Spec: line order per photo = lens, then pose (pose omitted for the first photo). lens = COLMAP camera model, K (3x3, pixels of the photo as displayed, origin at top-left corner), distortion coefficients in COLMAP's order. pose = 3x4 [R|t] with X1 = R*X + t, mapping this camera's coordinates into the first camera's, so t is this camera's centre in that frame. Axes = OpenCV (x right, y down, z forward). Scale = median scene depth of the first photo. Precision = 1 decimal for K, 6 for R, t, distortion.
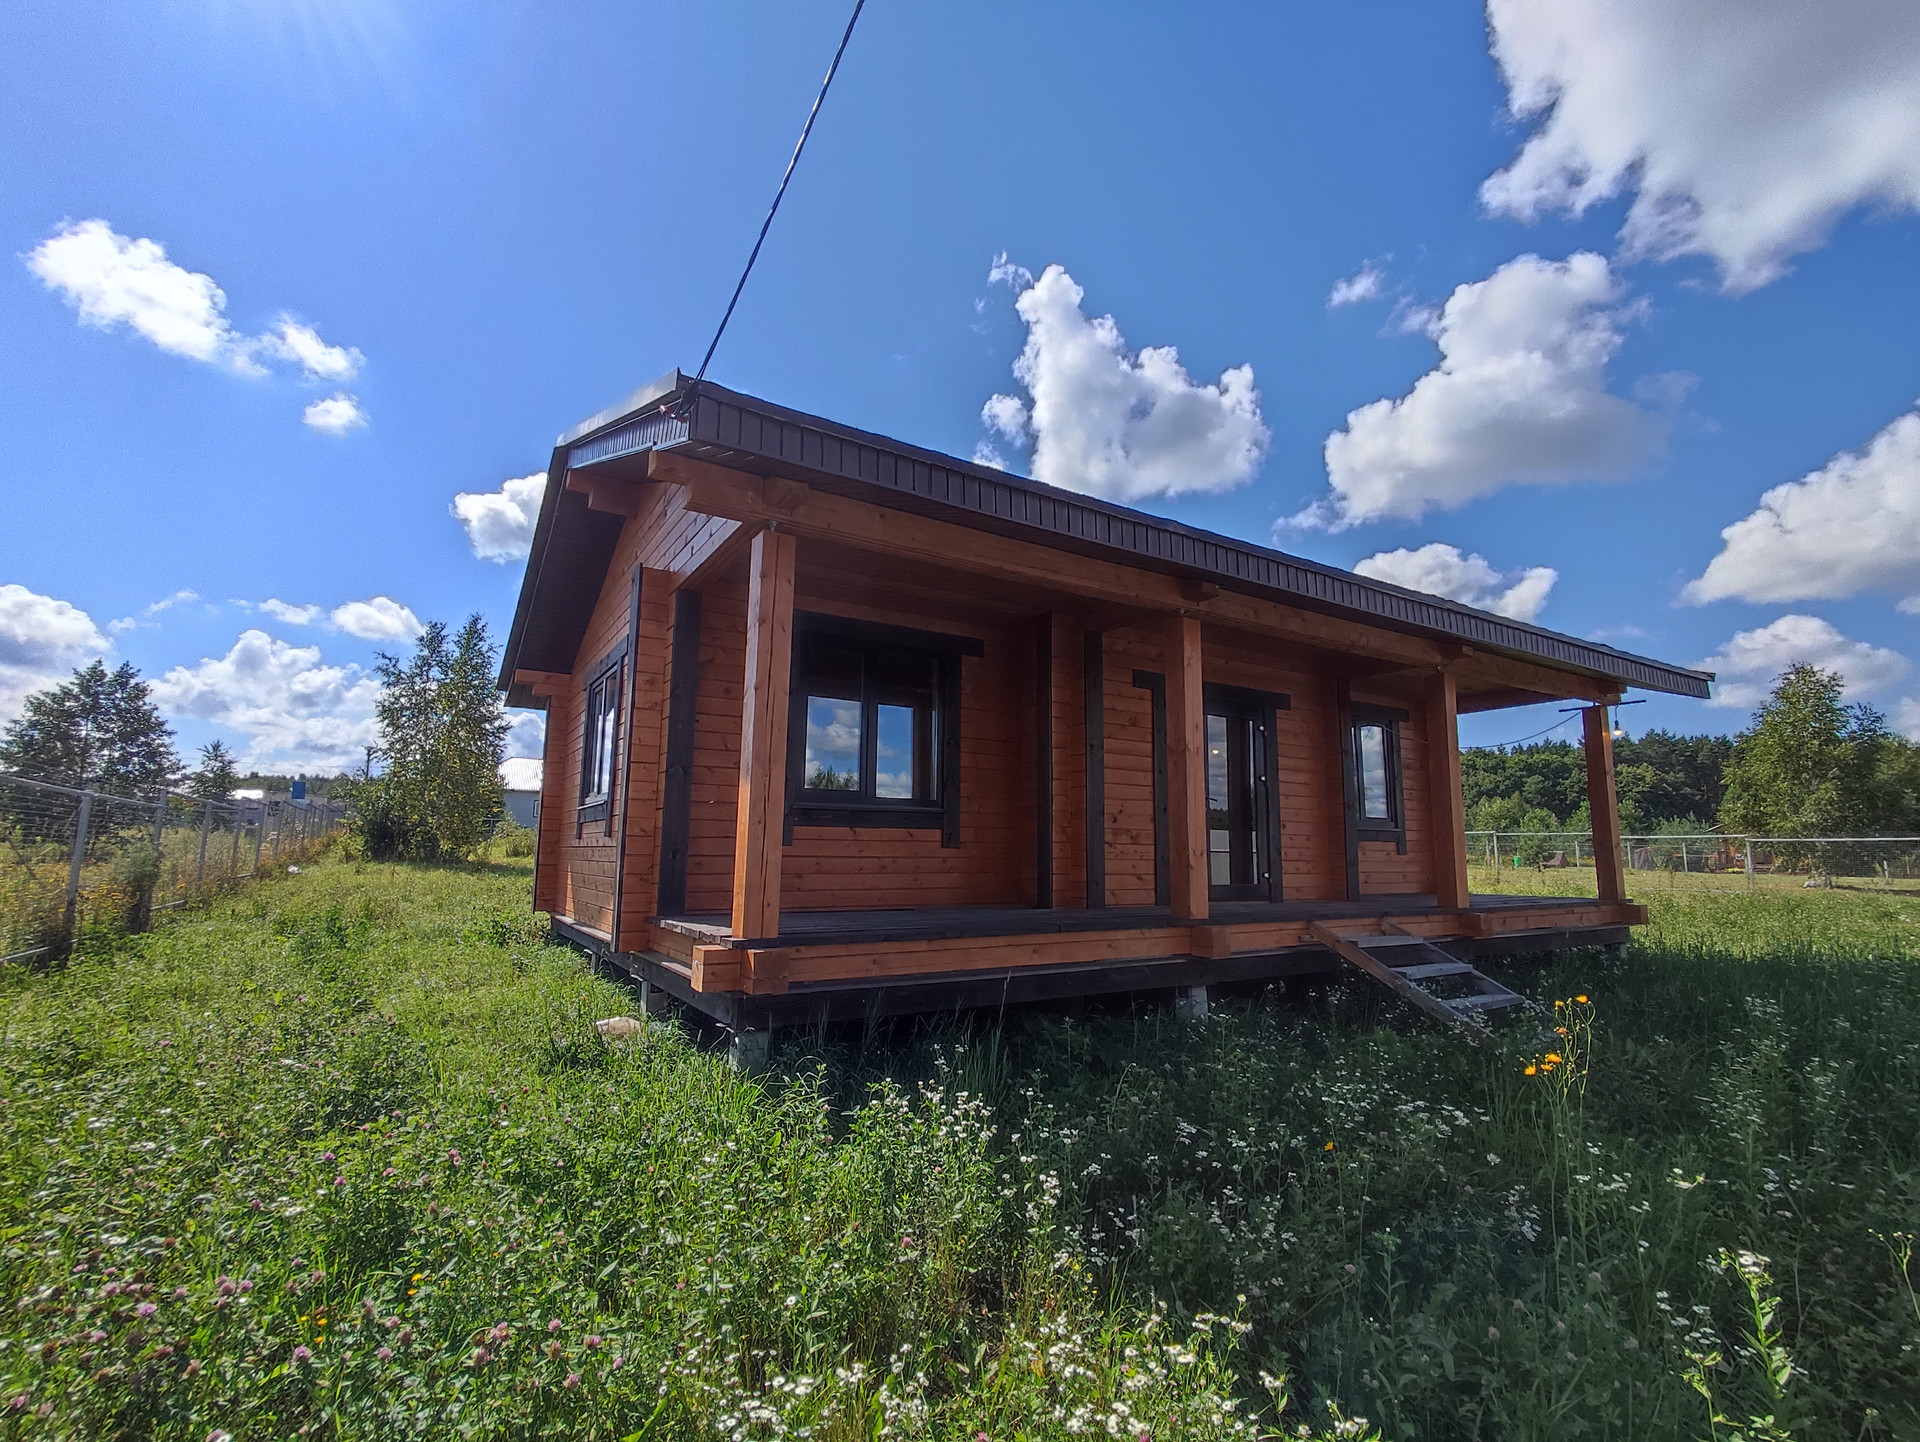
lens RADIAL K [[871.5, 0, 950.8], [0, 871.5, 732.7], [0, 0, 1]] dist [0.001879, -0.004194]
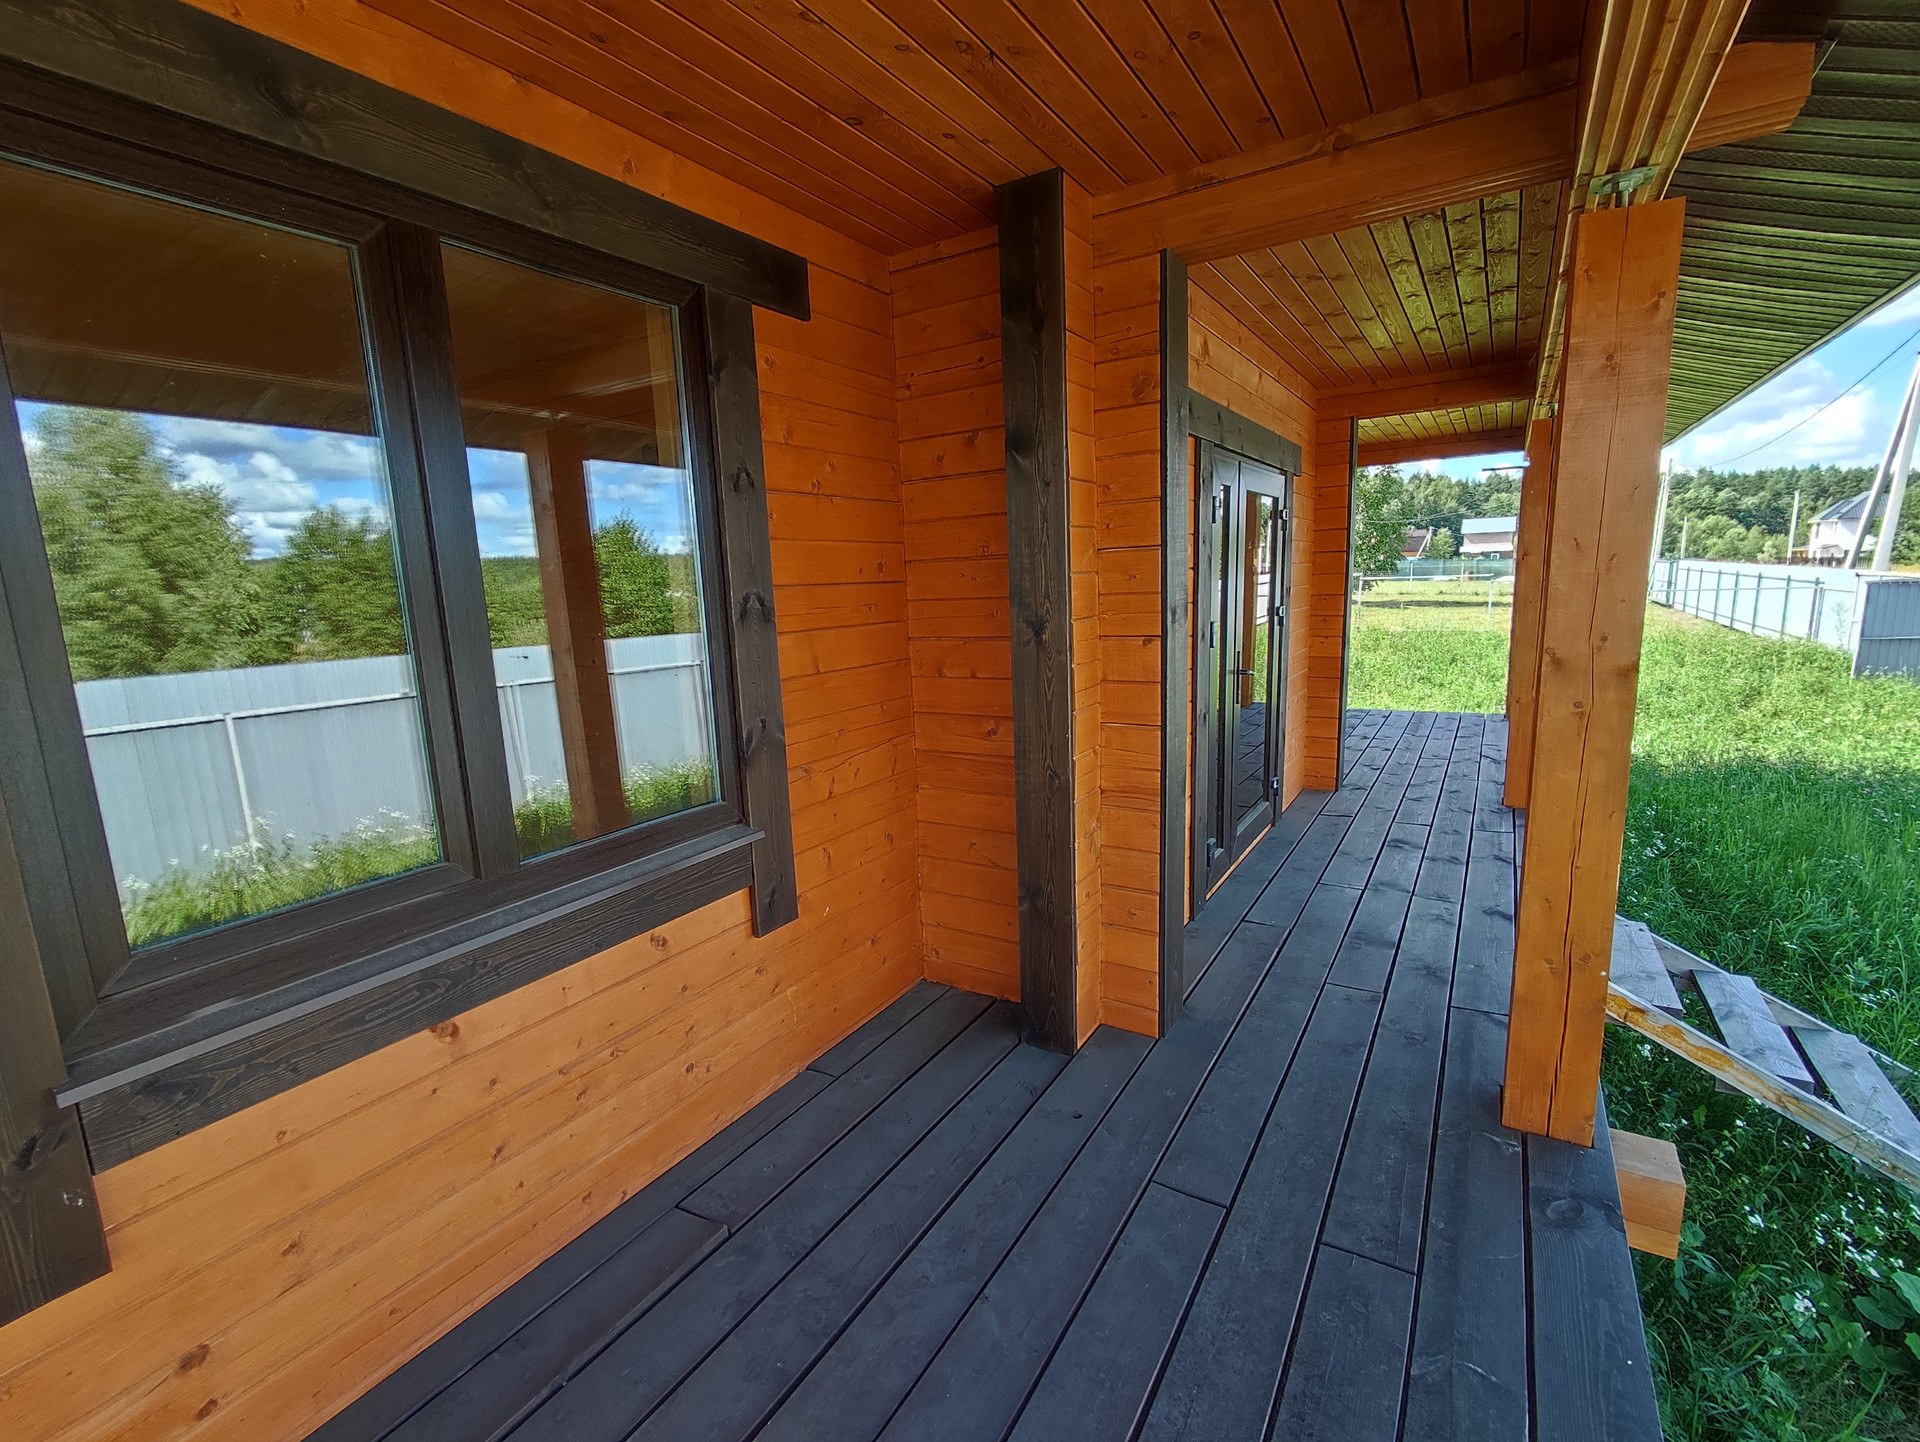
lens RADIAL K [[871.5, 0, 950.8], [0, 871.5, 732.7], [0, 0, 1]] dist [0.001879, -0.004194]
pose [[0.895856, -0.126663, 0.425908, -0.073369], [-0.010635, 0.952124, 0.305527, -0.042298], [-0.444216, -0.278238, 0.851619, 0.691030]]
